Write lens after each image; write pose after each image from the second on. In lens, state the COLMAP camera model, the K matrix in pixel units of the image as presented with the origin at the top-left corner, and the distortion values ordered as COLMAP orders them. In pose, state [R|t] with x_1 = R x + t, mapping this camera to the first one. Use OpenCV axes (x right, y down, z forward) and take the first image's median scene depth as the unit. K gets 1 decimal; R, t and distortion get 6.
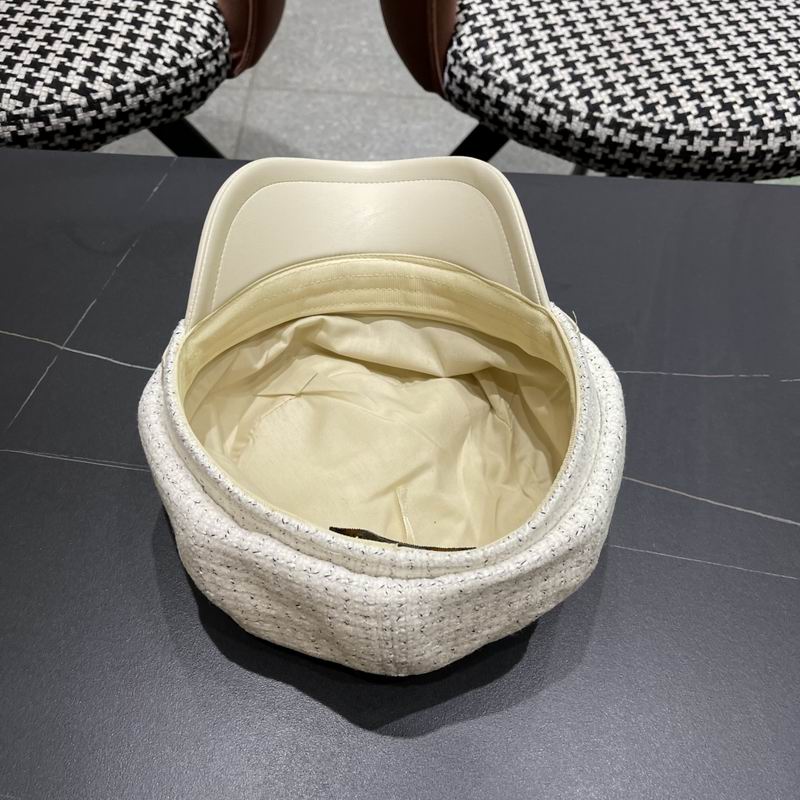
lens RADIAL K [[815.9, 0, 389.2], [0, 815.9, 403.4], [0, 0, 1]] dist [0.033606, -0.024515]
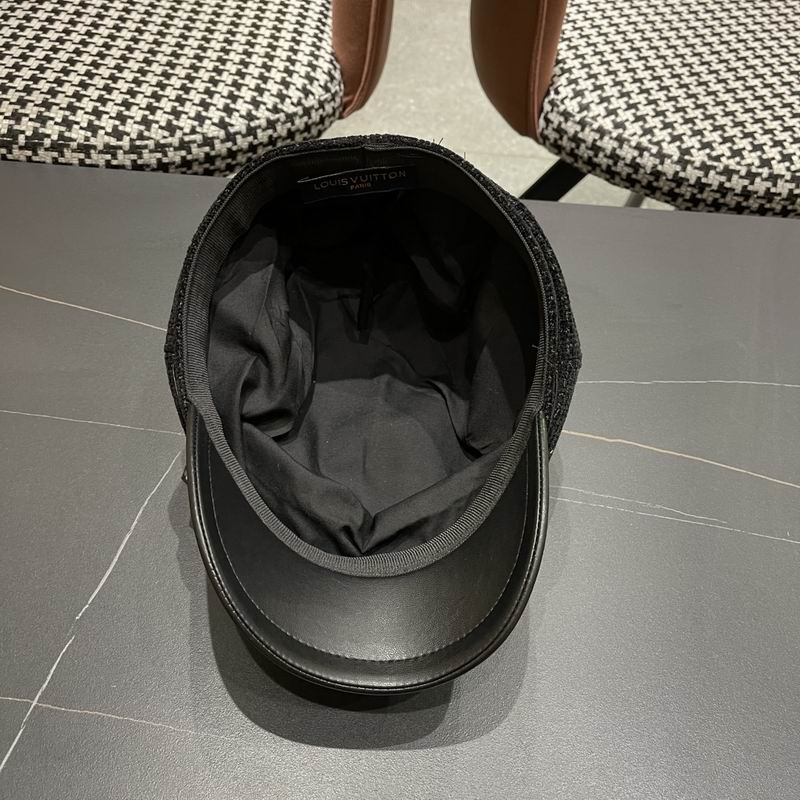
lens RADIAL K [[811.8, 0, 394.4], [0, 811.8, 397.0], [0, 0, 1]] dist [0.014122, 0.024779]
pose [[0.999652, 0.024004, 0.010950, -0.140045], [-0.023124, 0.996959, -0.074420, 0.055265], [-0.012703, 0.074140, 0.997167, -0.055714]]
